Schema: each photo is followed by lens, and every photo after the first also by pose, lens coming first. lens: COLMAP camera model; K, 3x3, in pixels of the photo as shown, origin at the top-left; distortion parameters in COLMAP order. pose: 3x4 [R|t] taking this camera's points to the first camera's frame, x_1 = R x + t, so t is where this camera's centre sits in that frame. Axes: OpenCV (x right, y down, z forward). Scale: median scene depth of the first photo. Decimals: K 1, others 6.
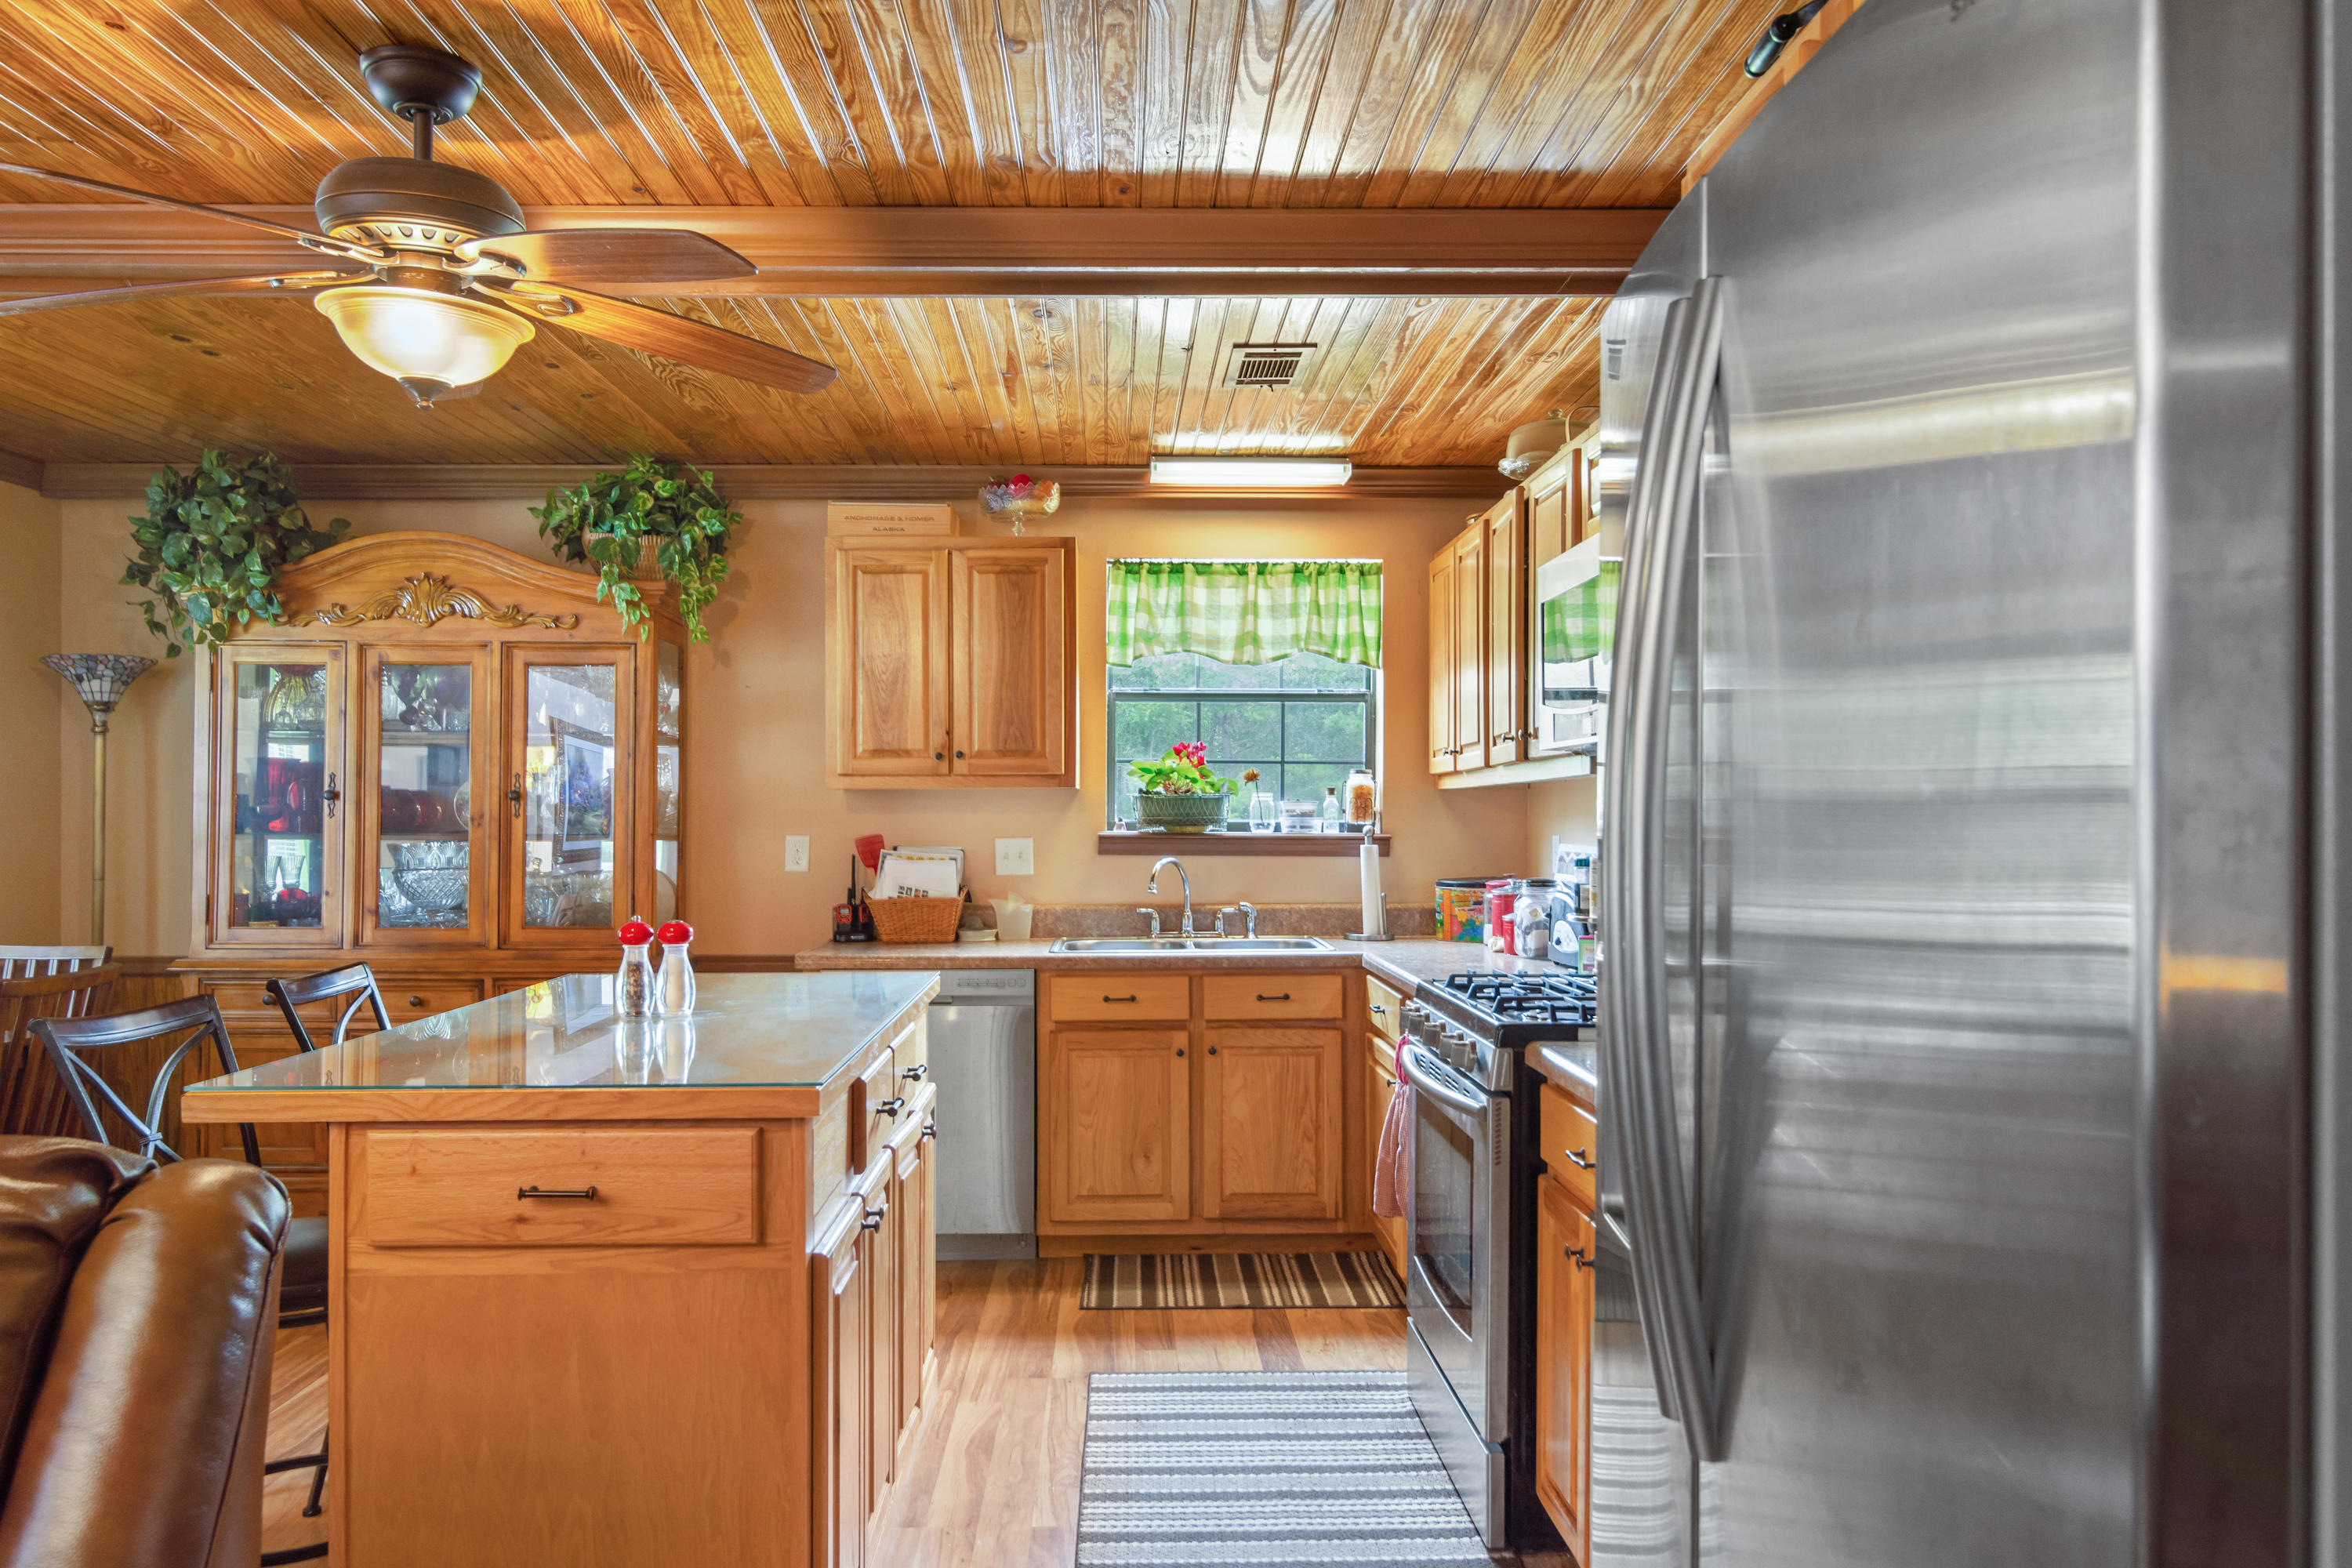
lens RADIAL K [[1623.3, 0, 1167.1], [0, 1623.3, 800.3], [0, 0, 1]] dist [0.002336, 0.001446]
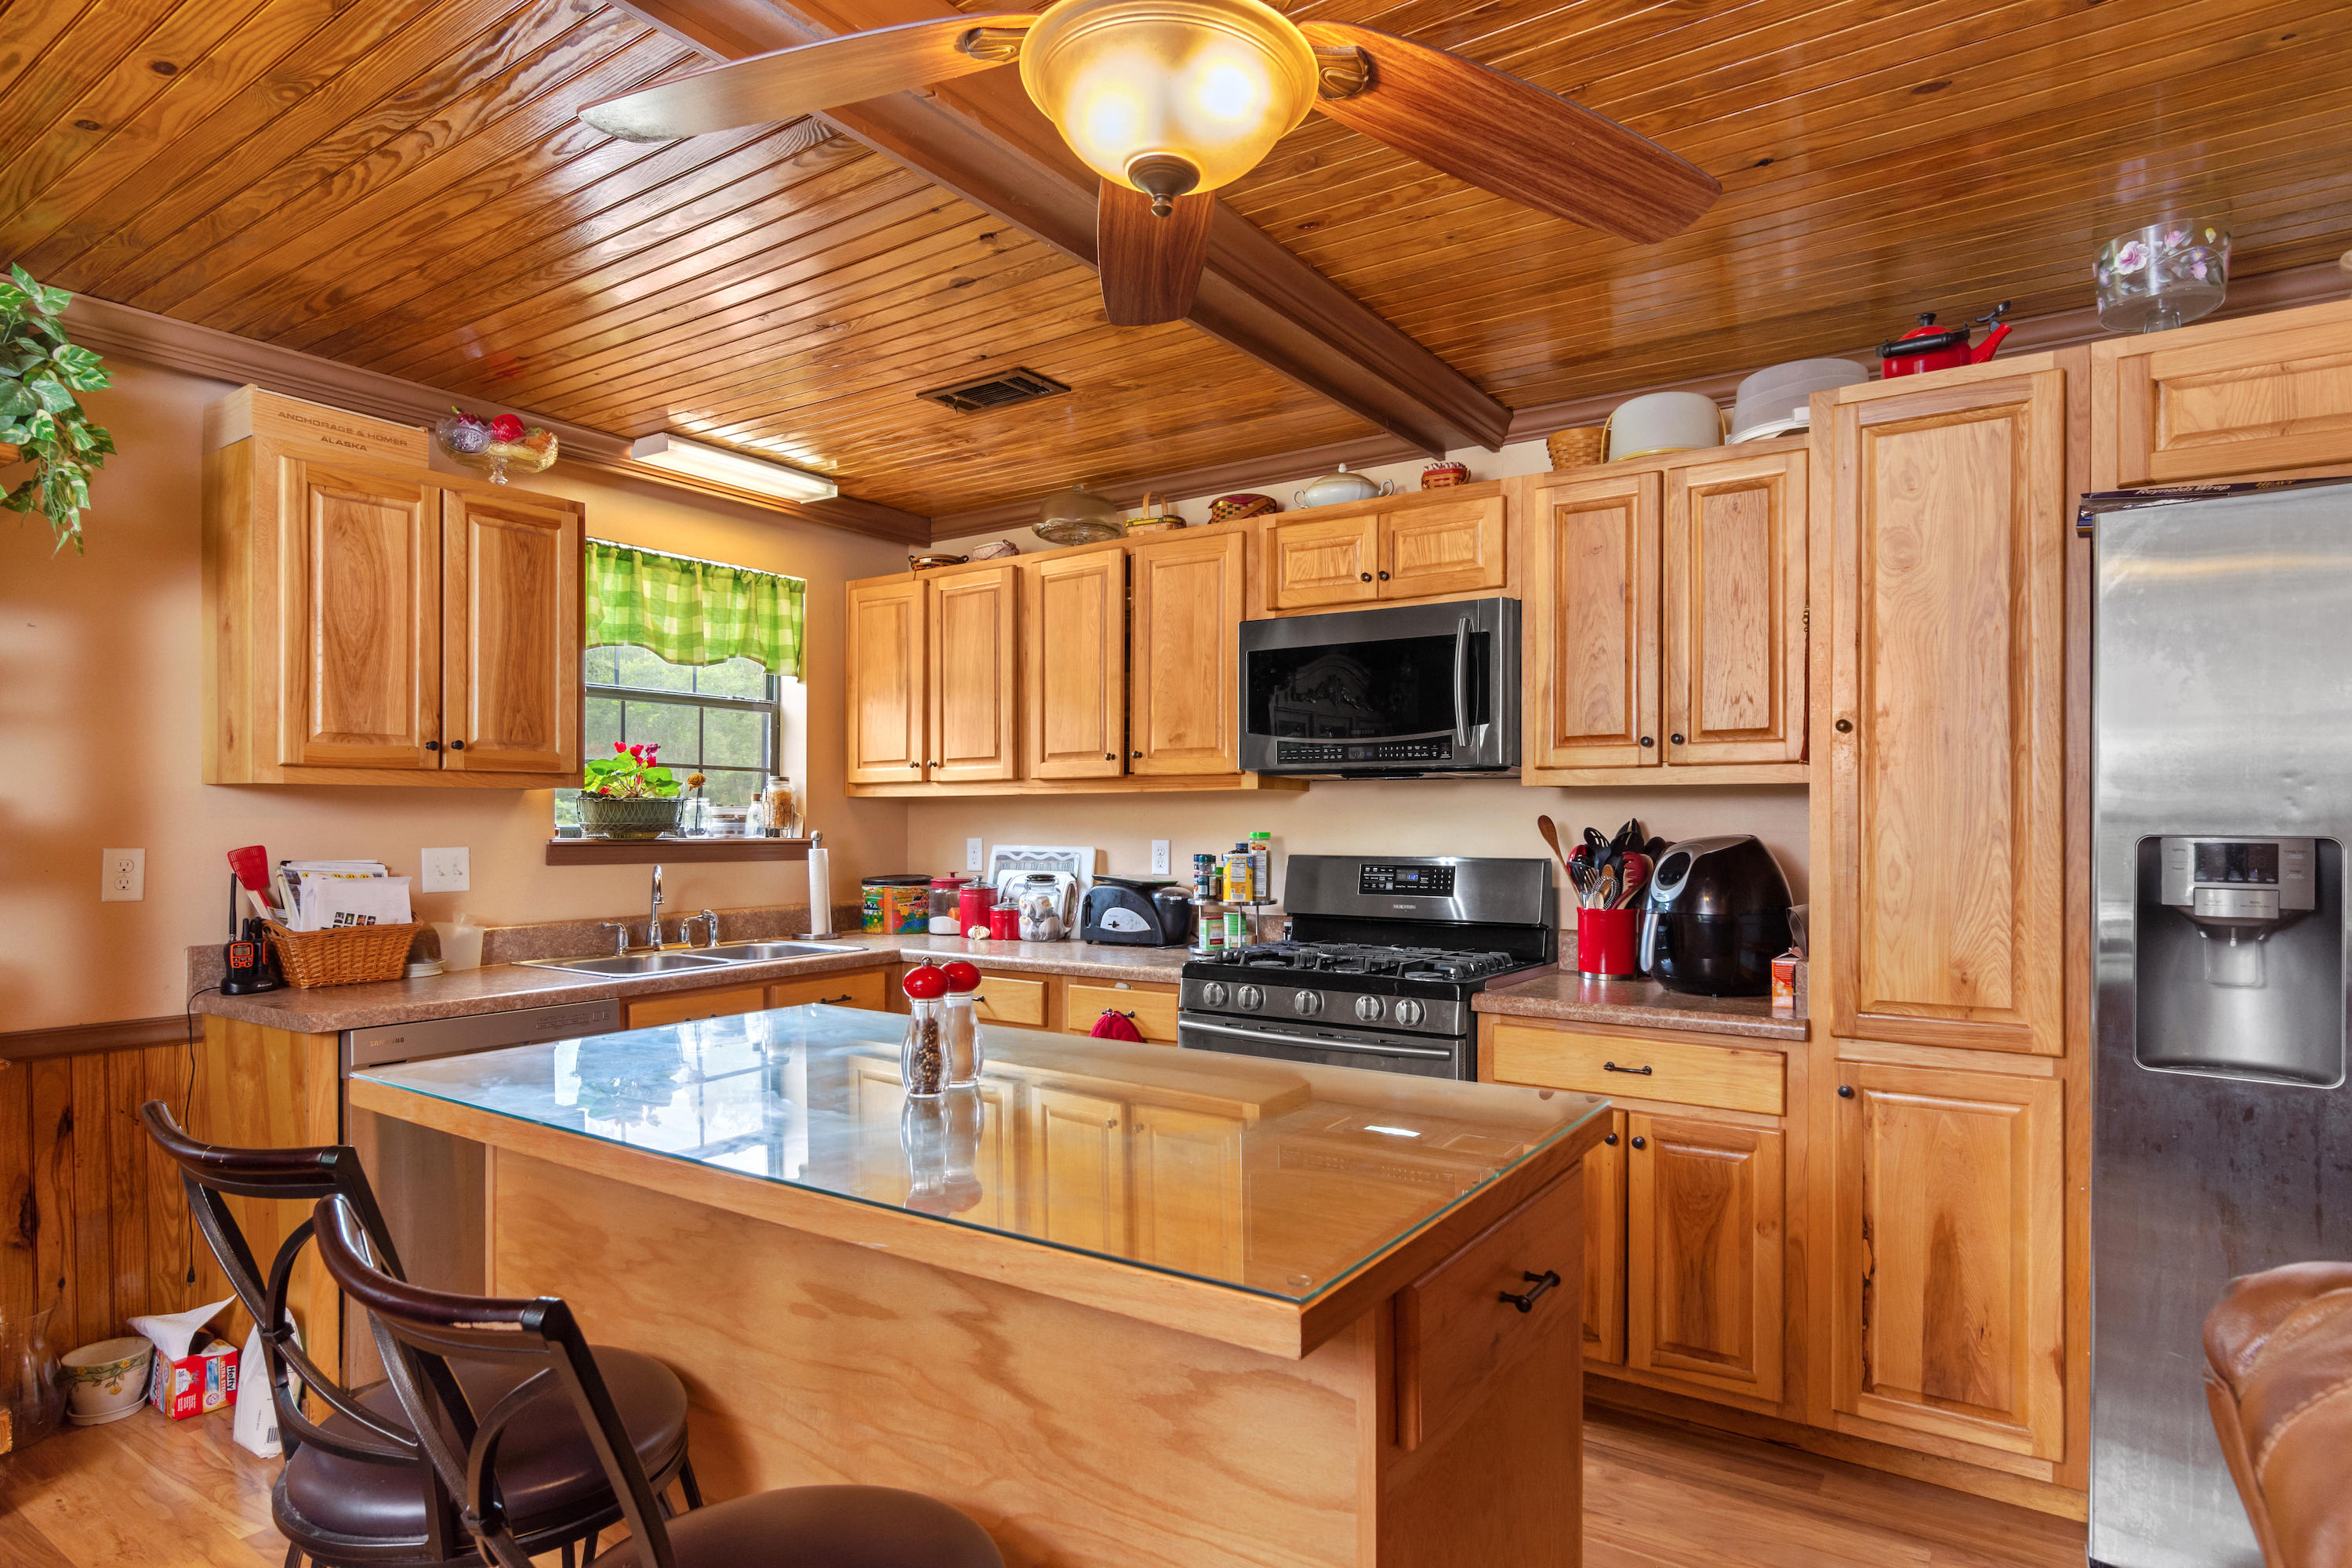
lens RADIAL K [[1280.7, 0, 1169.1], [0, 1280.7, 820.7], [0, 0, 1]] dist [-0.002797, 0.000061]
pose [[0.591688, 0.001958, 0.806165, -0.427879], [-0.009585, 0.999943, 0.004606, 0.003340], [-0.806110, -0.010452, 0.591673, 0.334698]]
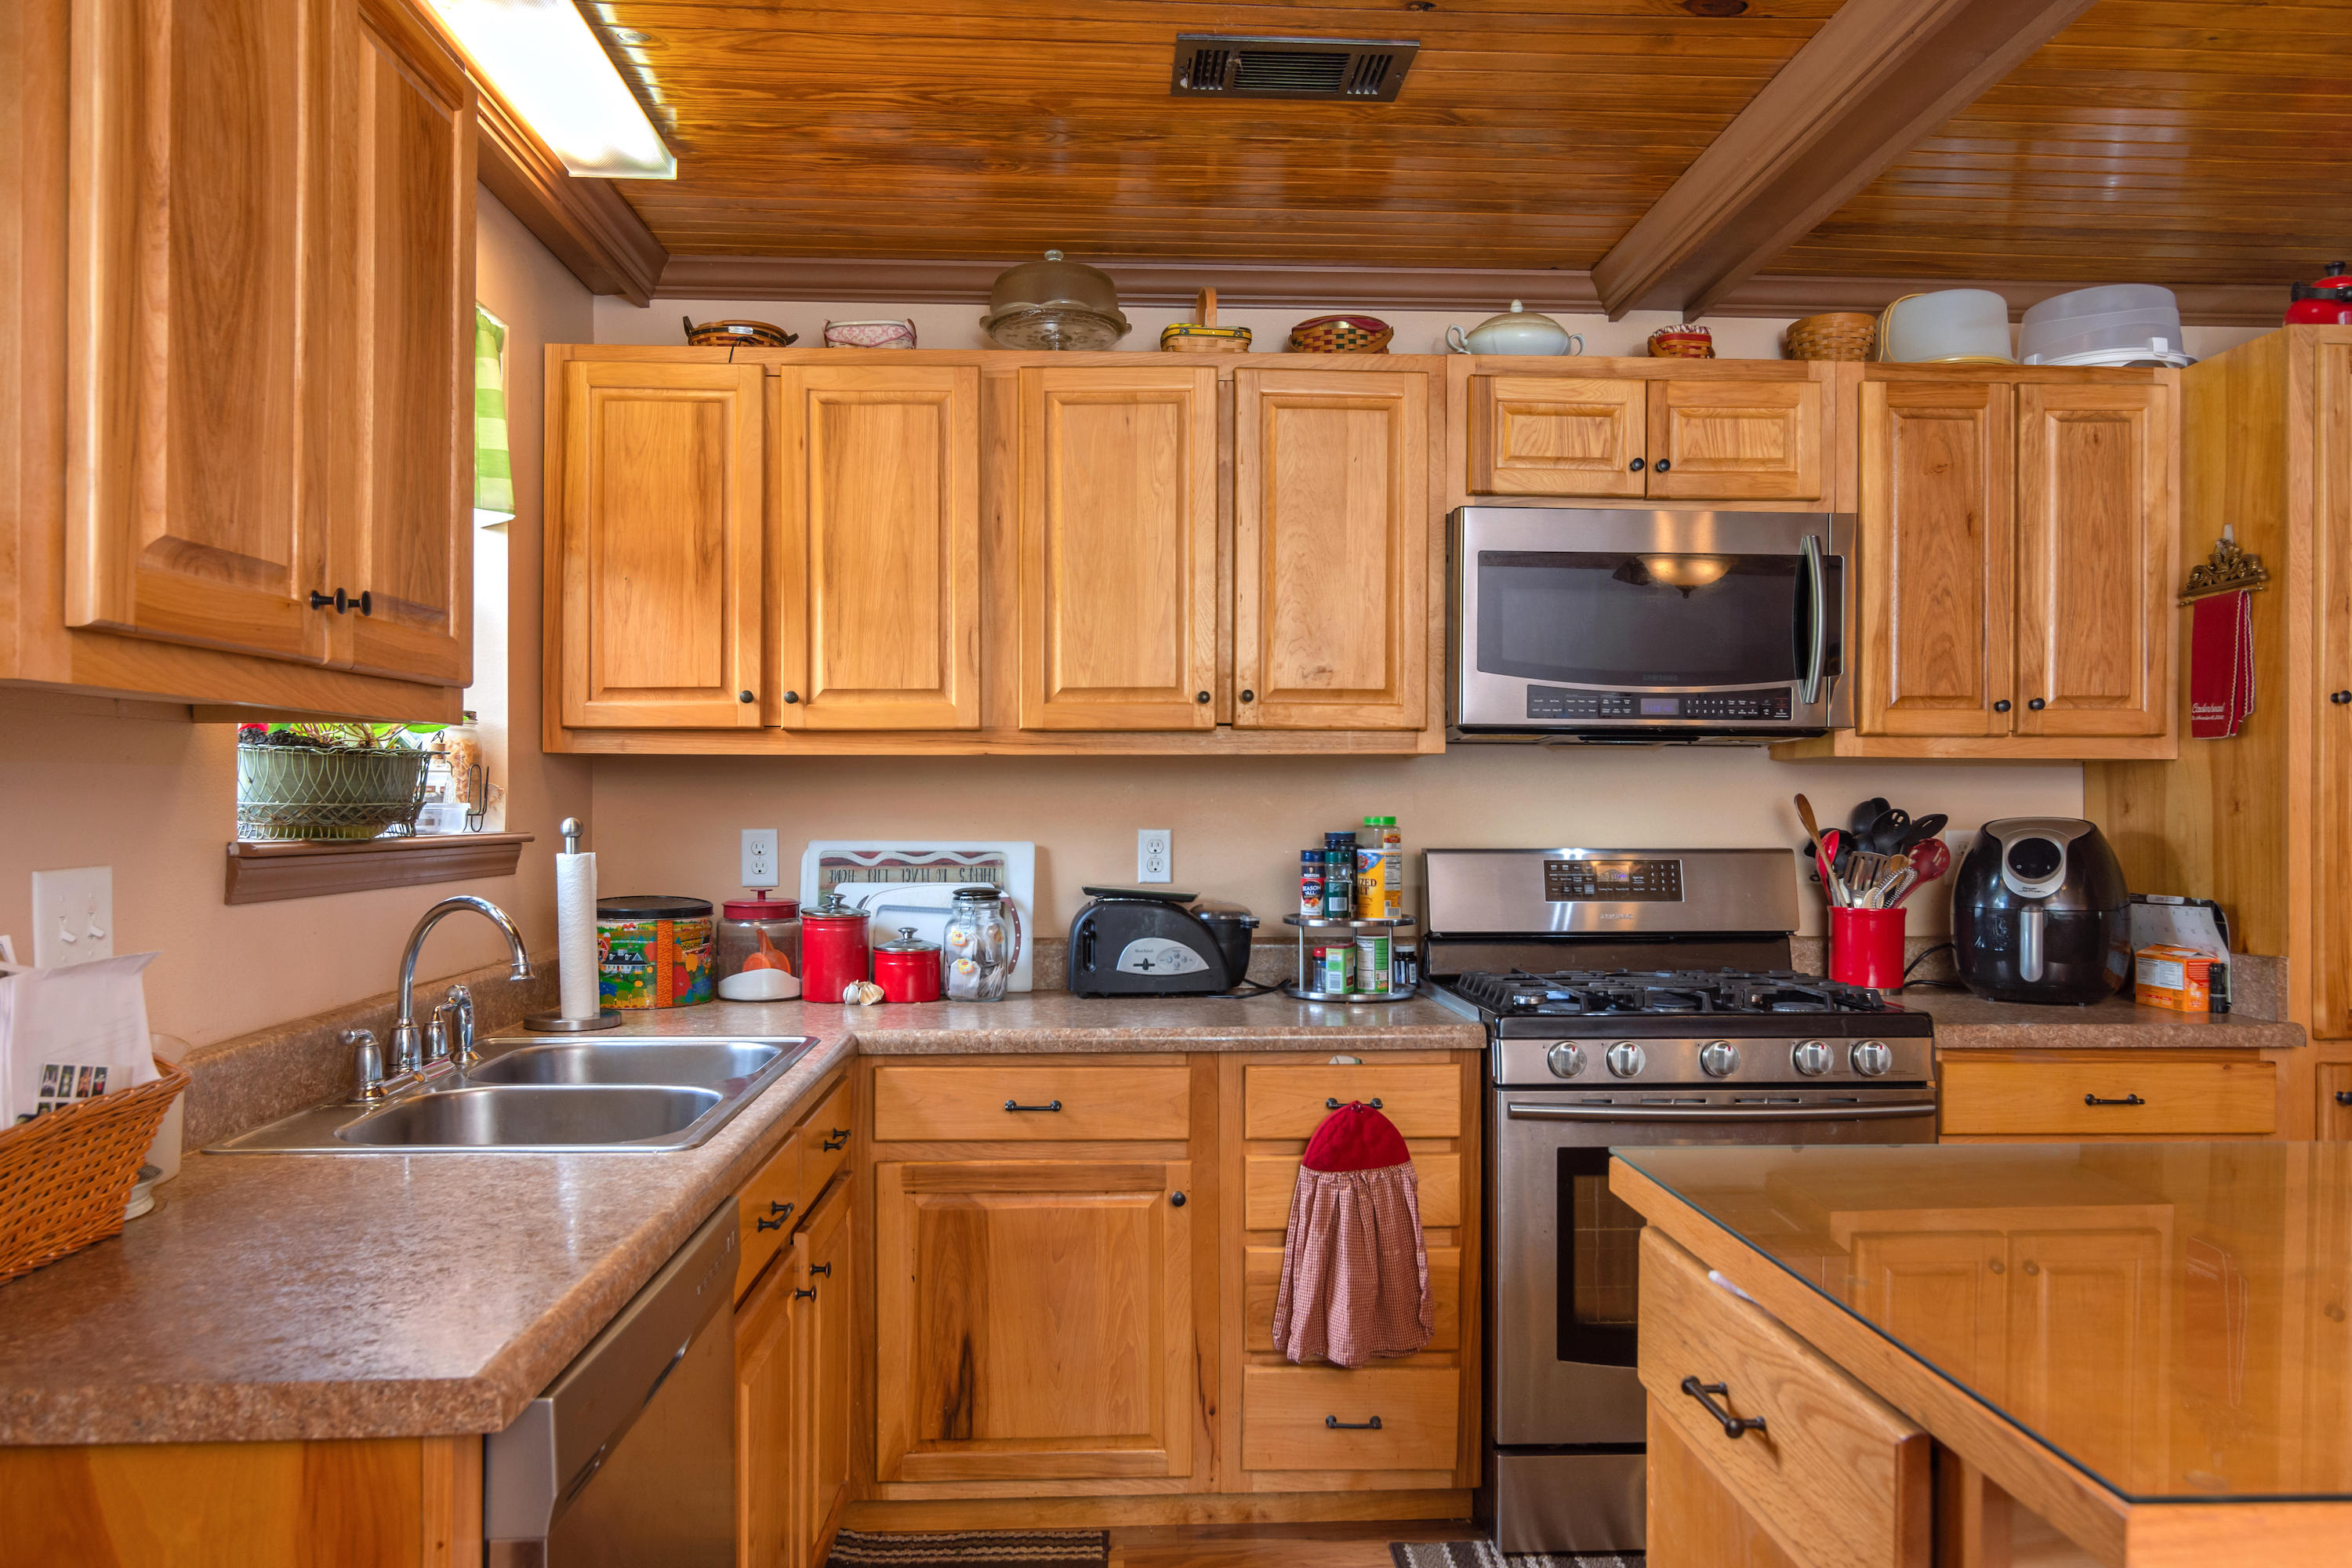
lens RADIAL K [[1623.3, 0, 1167.1], [0, 1623.3, 800.3], [0, 0, 1]] dist [0.002336, 0.001446]
pose [[-0.020943, 0.000682, 0.999780, -0.439514], [-0.012039, 0.999927, -0.000934, 0.008251], [-0.999708, -0.012056, -0.020933, 0.843412]]
